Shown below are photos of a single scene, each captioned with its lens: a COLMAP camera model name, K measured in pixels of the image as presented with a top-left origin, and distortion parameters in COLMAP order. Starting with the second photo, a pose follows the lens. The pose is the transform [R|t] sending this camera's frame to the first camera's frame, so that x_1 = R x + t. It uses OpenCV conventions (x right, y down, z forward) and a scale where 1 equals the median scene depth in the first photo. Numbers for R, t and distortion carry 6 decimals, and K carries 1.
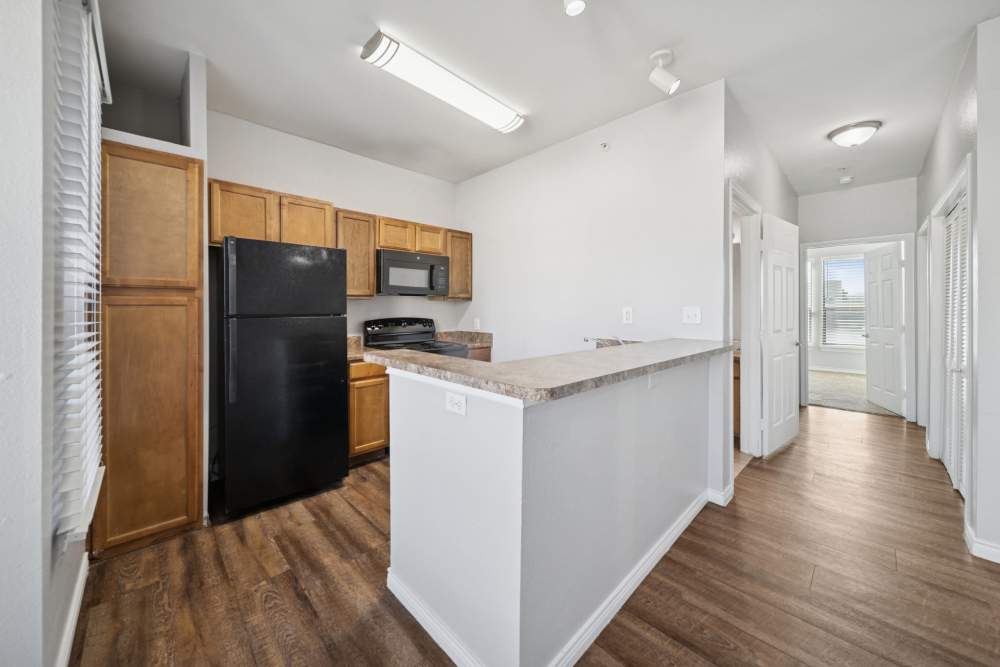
lens RADIAL K [[384.0, 0, 501.3], [0, 384.0, 311.0], [0, 0, 1]] dist [0.000085, -0.000078]
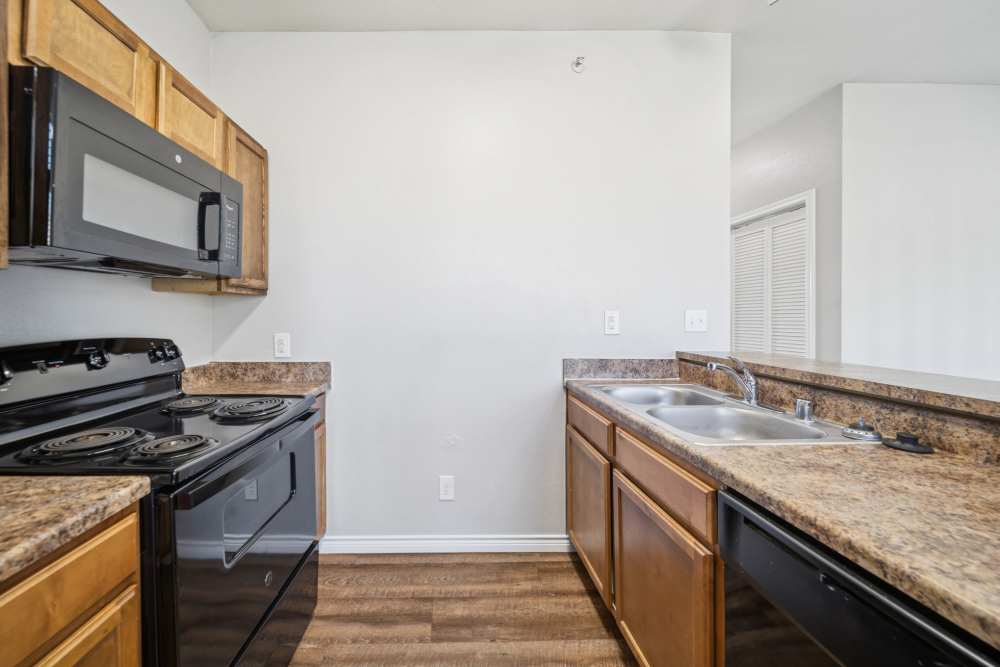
lens RADIAL K [[384.0, 0, 501.3], [0, 384.0, 311.0], [0, 0, 1]] dist [0.000085, -0.000078]
pose [[0.687479, -0.002536, 0.726200, -0.230127], [0.004126, 0.999991, -0.000414, -0.006213], [-0.726192, 0.003281, 0.687484, 0.500048]]
